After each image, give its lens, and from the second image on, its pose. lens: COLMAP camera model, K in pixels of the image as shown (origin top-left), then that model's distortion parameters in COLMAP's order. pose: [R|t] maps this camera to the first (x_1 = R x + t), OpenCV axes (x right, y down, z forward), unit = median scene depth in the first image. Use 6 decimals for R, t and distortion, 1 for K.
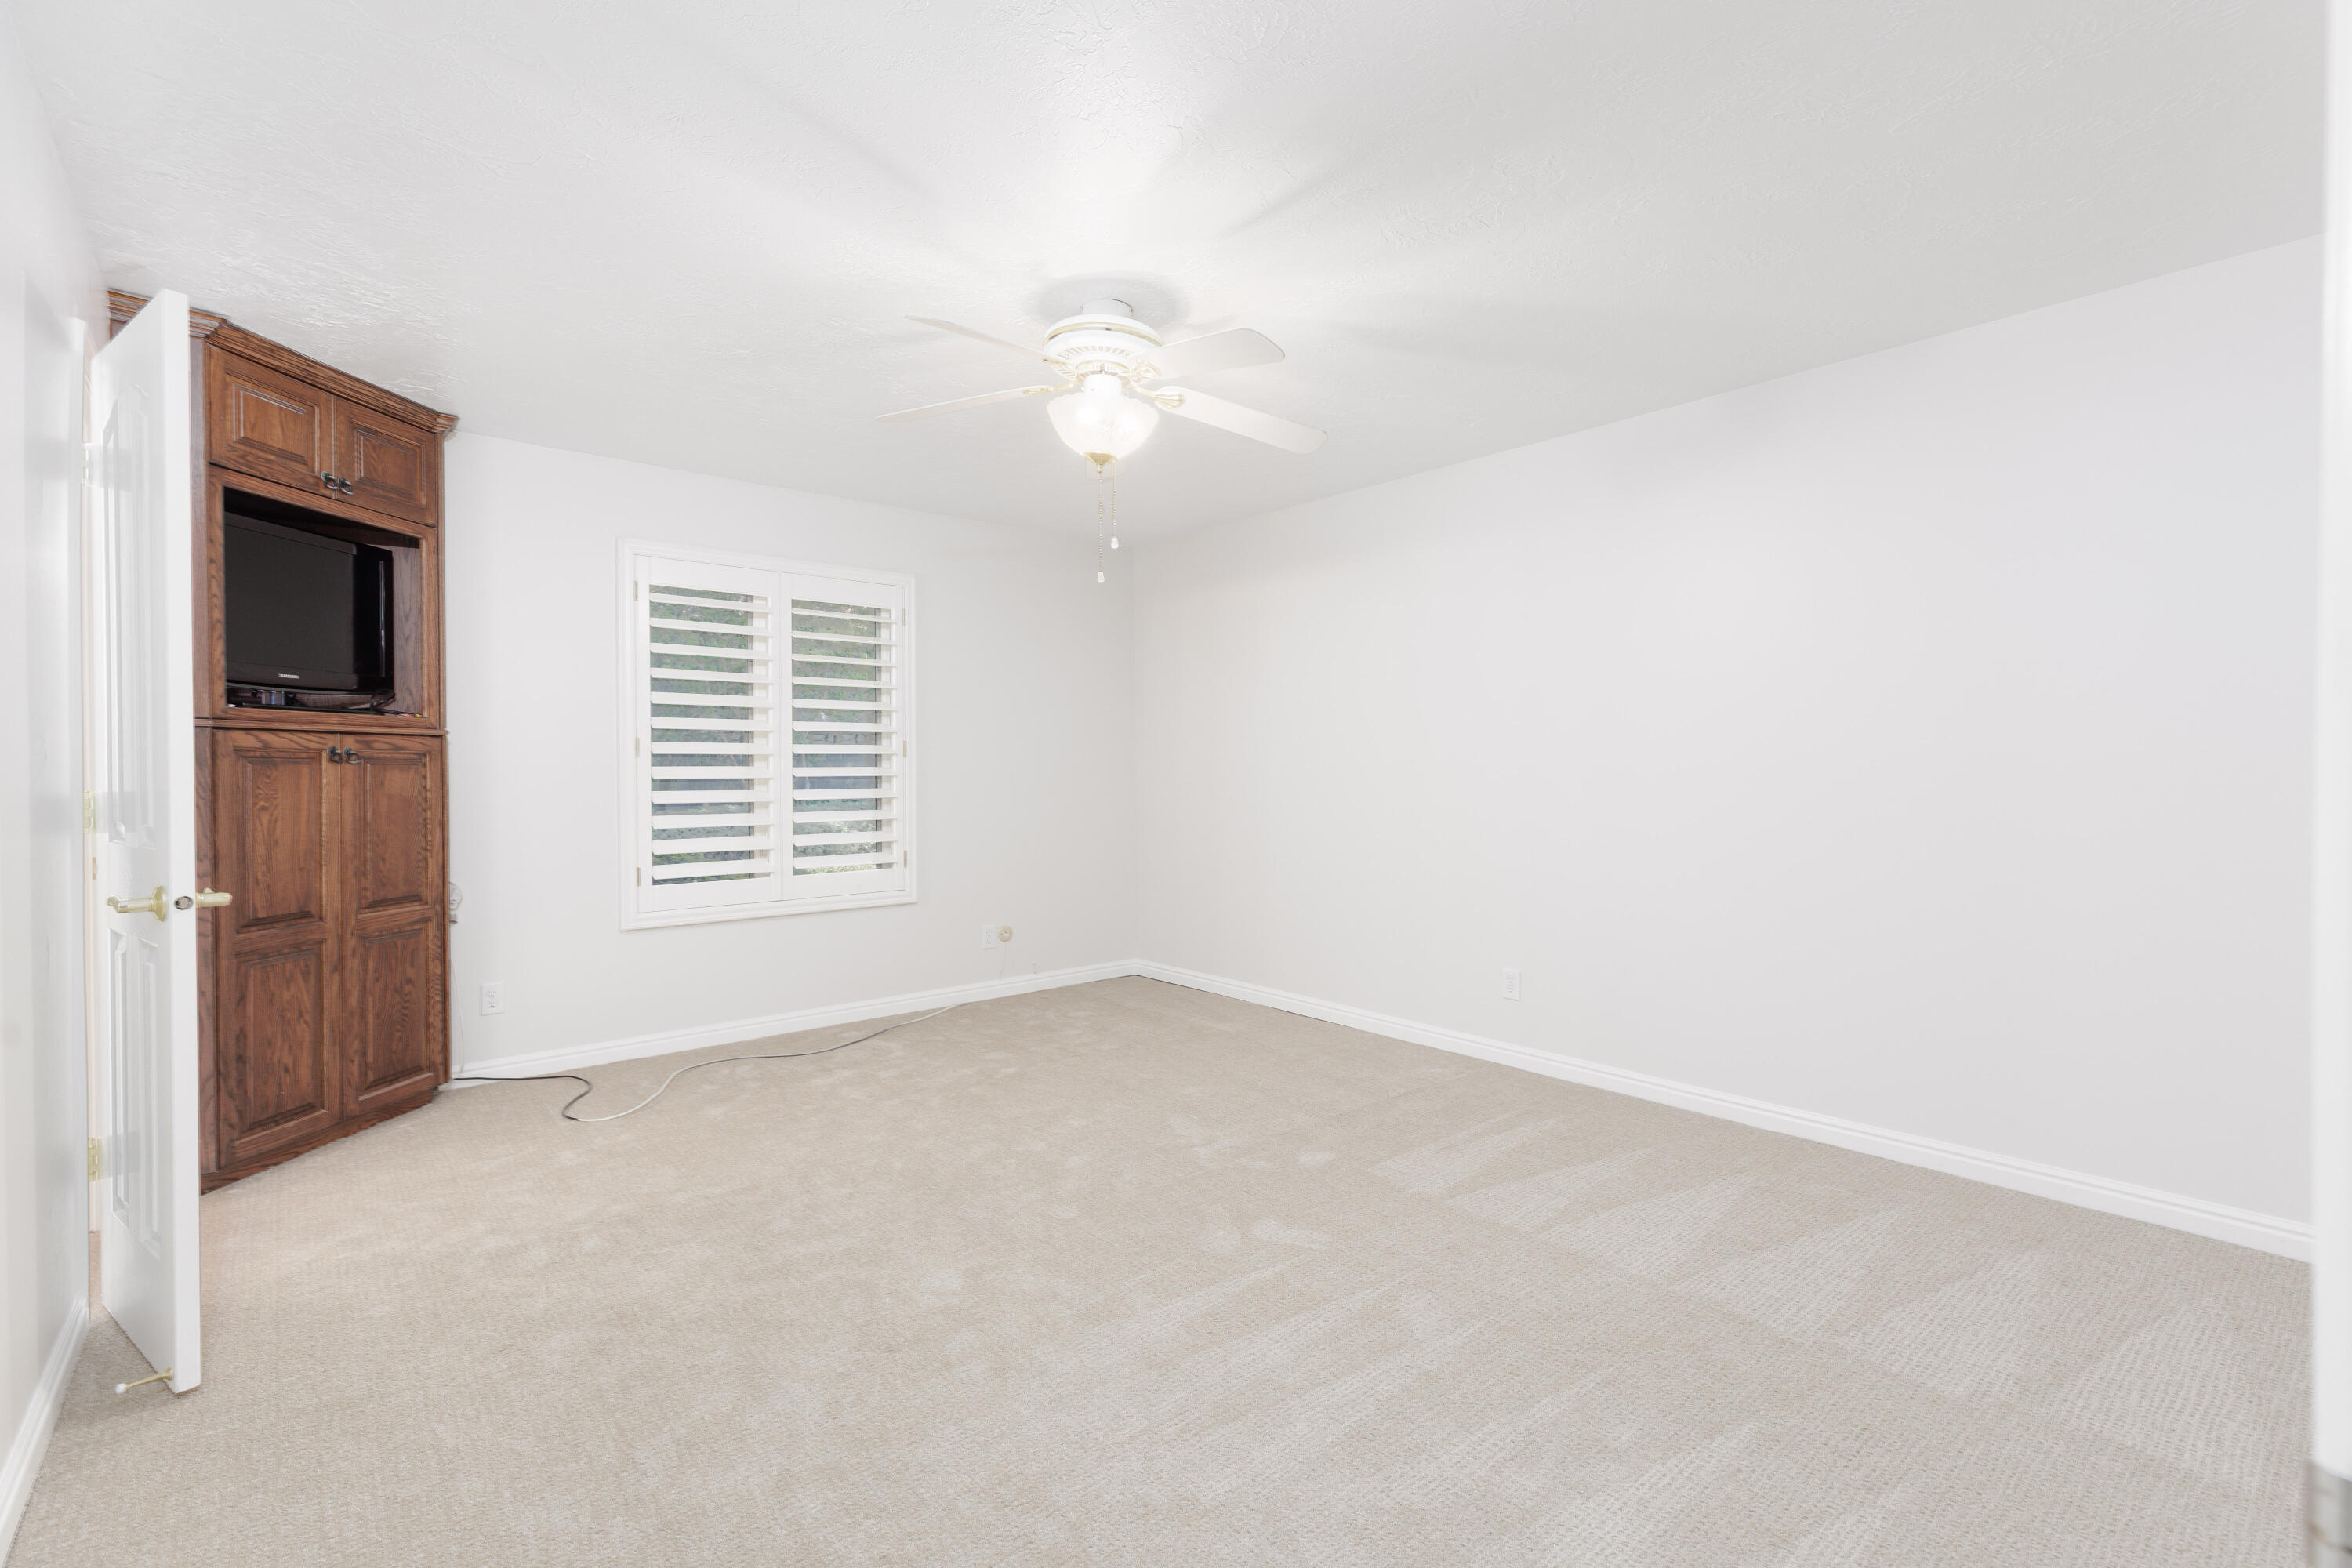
lens RADIAL K [[1051.7, 0, 1190.7], [0, 1051.7, 779.0], [0, 0, 1]] dist [0.012348, -0.005733]
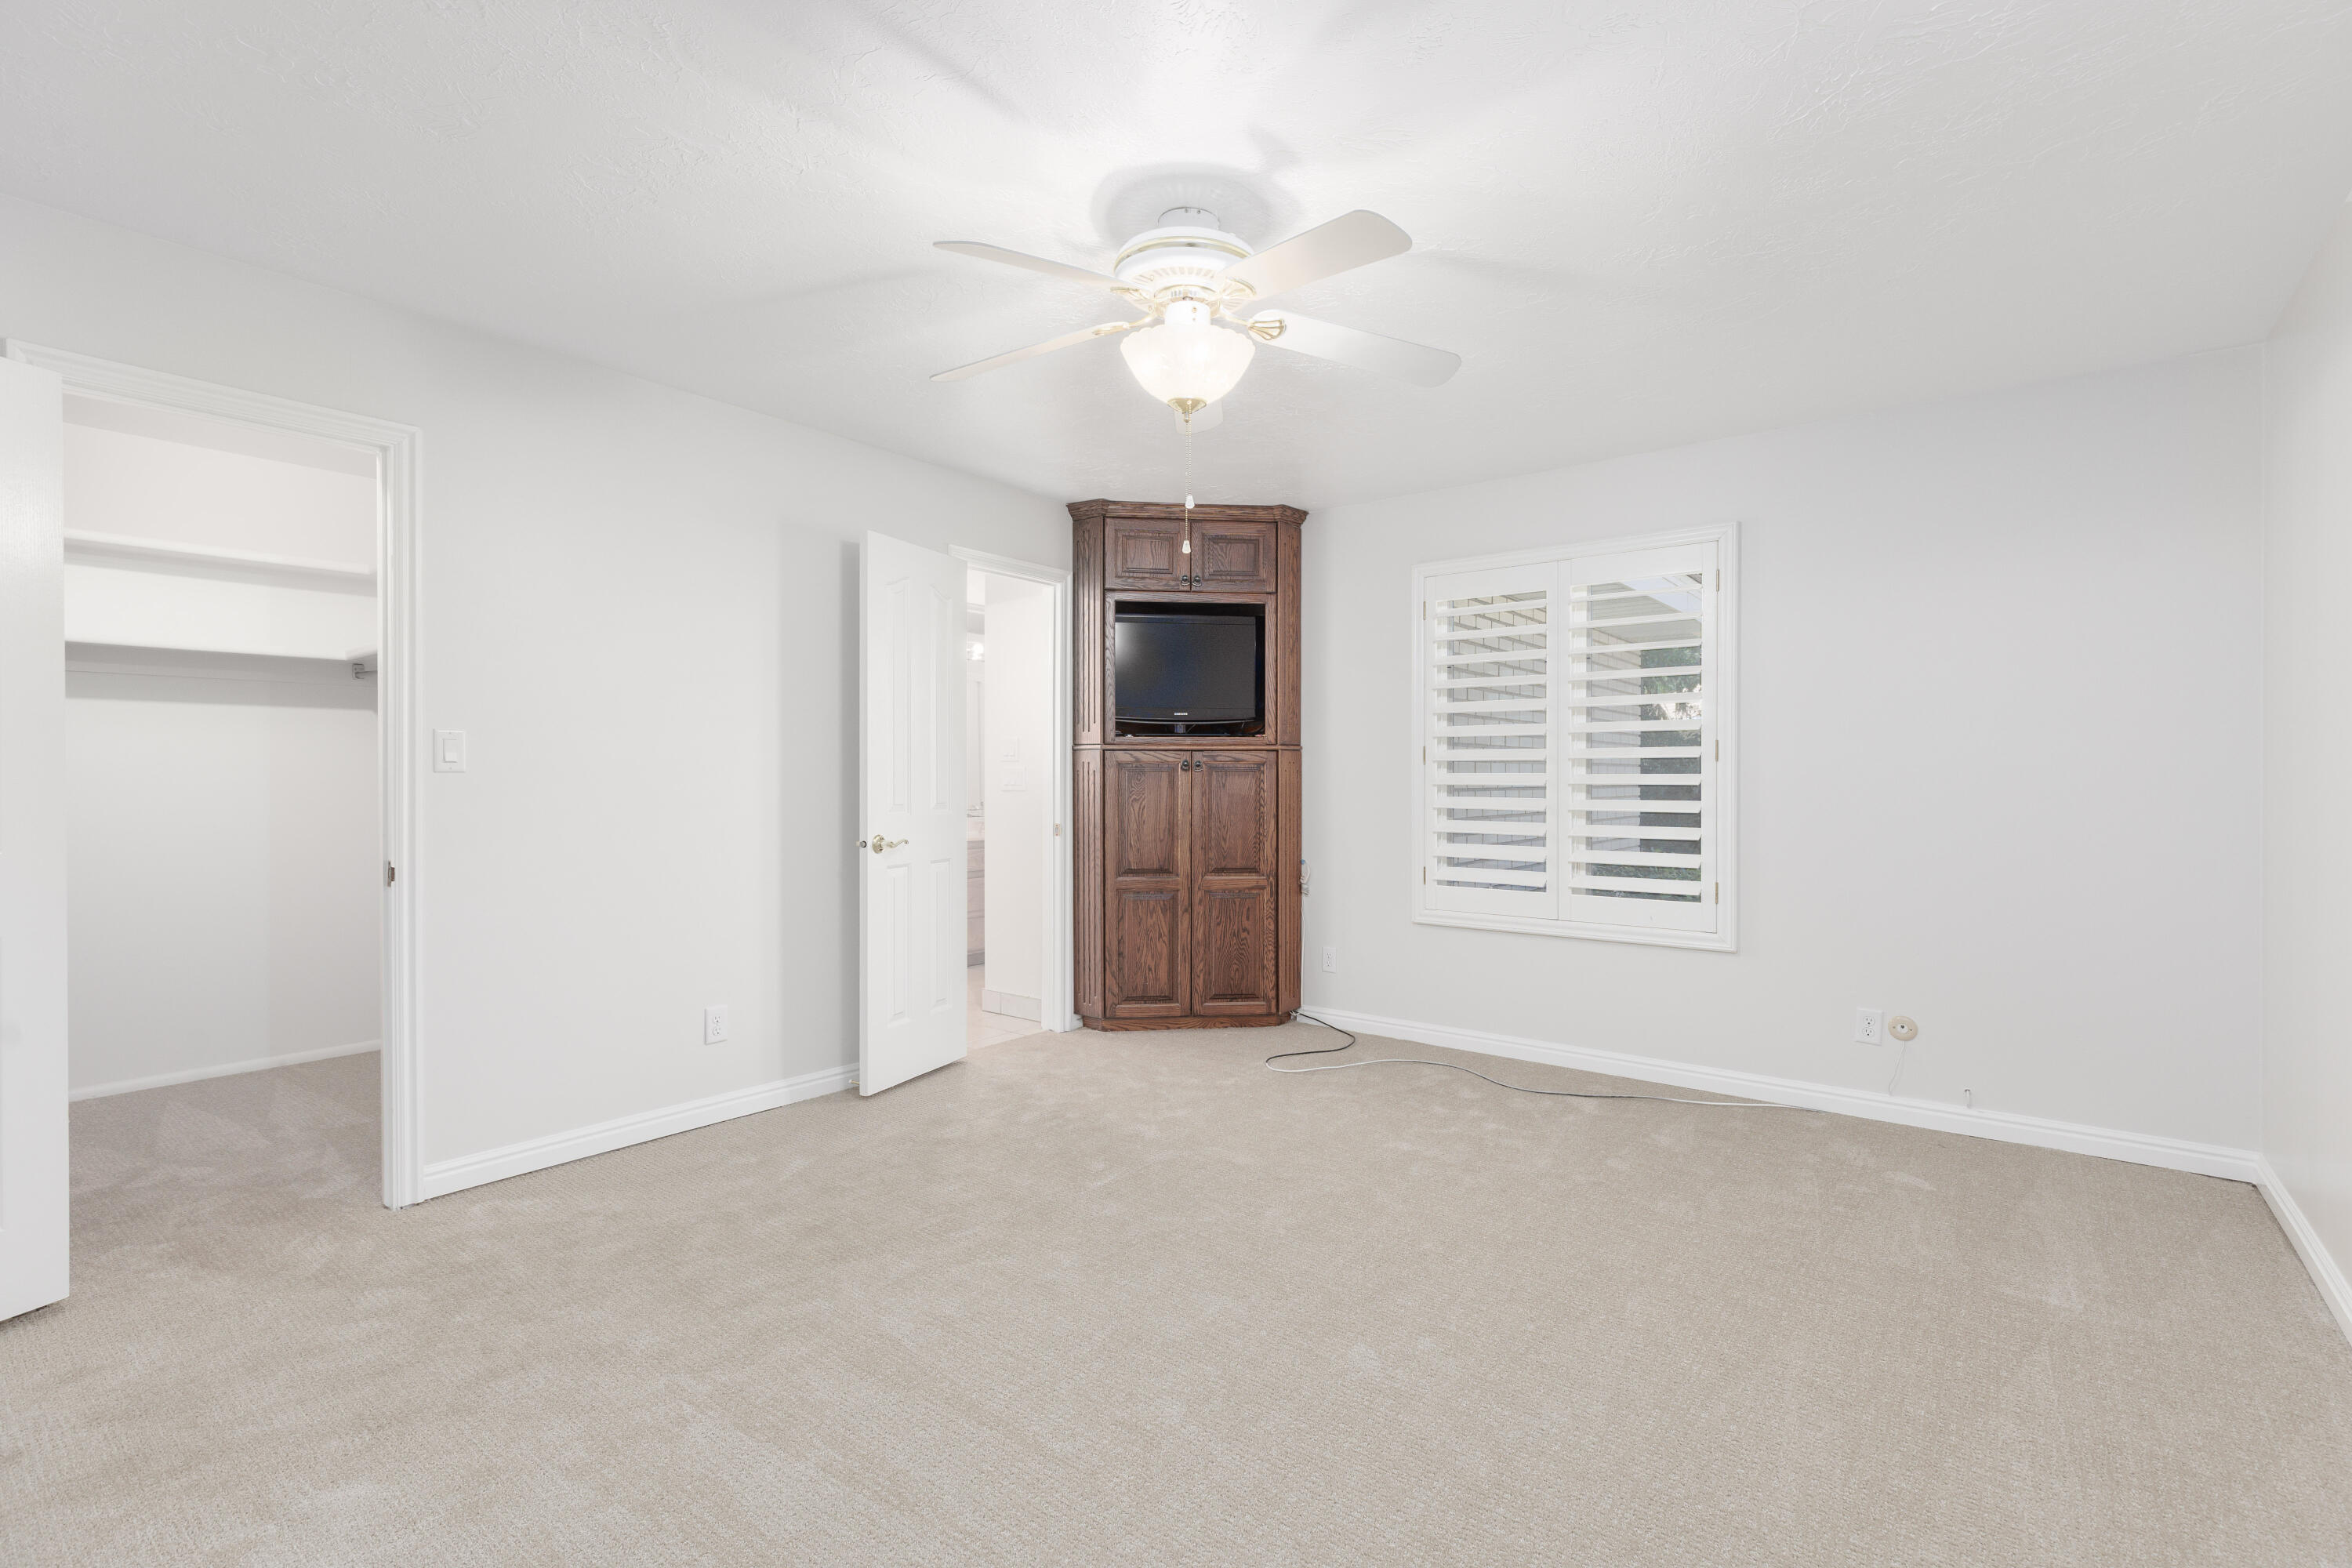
lens RADIAL K [[1051.7, 0, 1190.7], [0, 1051.7, 779.0], [0, 0, 1]] dist [0.012348, -0.005733]
pose [[0.197174, 0.007975, -0.980336, 0.625335], [-0.010971, 0.999922, 0.005927, -0.012405], [0.980307, 0.009587, 0.197246, 0.710297]]
